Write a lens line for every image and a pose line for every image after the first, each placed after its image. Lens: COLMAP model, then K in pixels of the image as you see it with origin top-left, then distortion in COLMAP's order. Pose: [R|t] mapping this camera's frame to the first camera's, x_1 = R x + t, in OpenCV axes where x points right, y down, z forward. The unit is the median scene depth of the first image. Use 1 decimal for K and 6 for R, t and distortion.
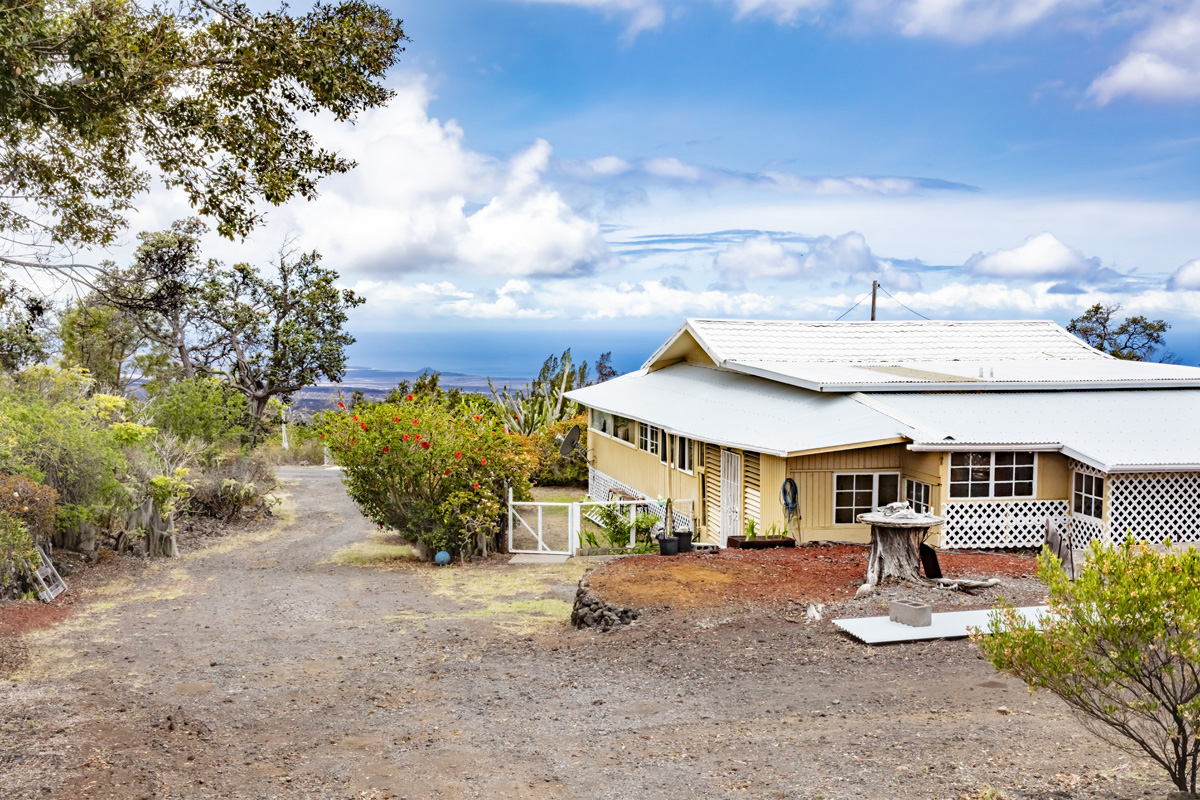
lens RADIAL K [[1343.9, 0, 600.0], [0, 1343.9, 400.0], [0, 0, 1]] dist [0.003975, 0.000559]
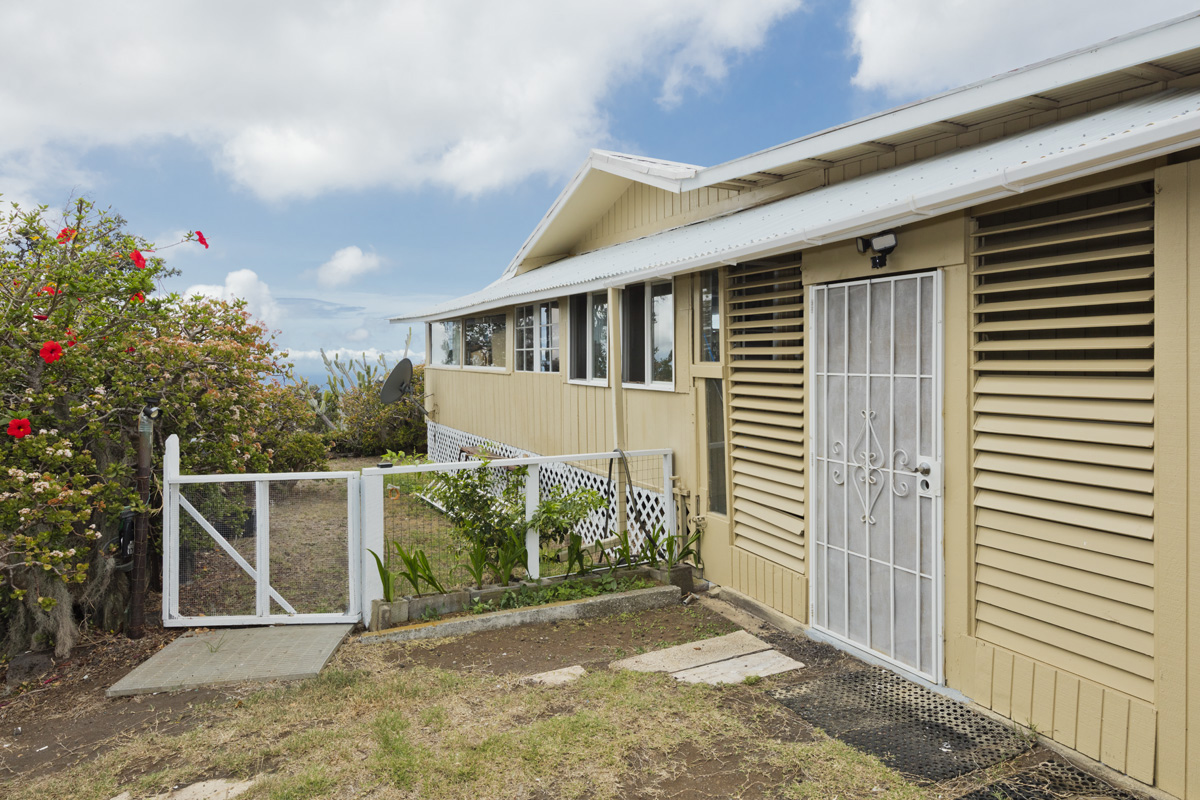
lens RADIAL K [[547.2, 0, 600.0], [0, 547.2, 400.0], [0, 0, 1]] dist [-0.001234, -0.000150]
pose [[0.962554, -0.017058, 0.270552, 0.001424], [0.033169, 0.997930, -0.055090, 0.067808], [-0.269053, 0.062001, 0.961128, 0.838917]]
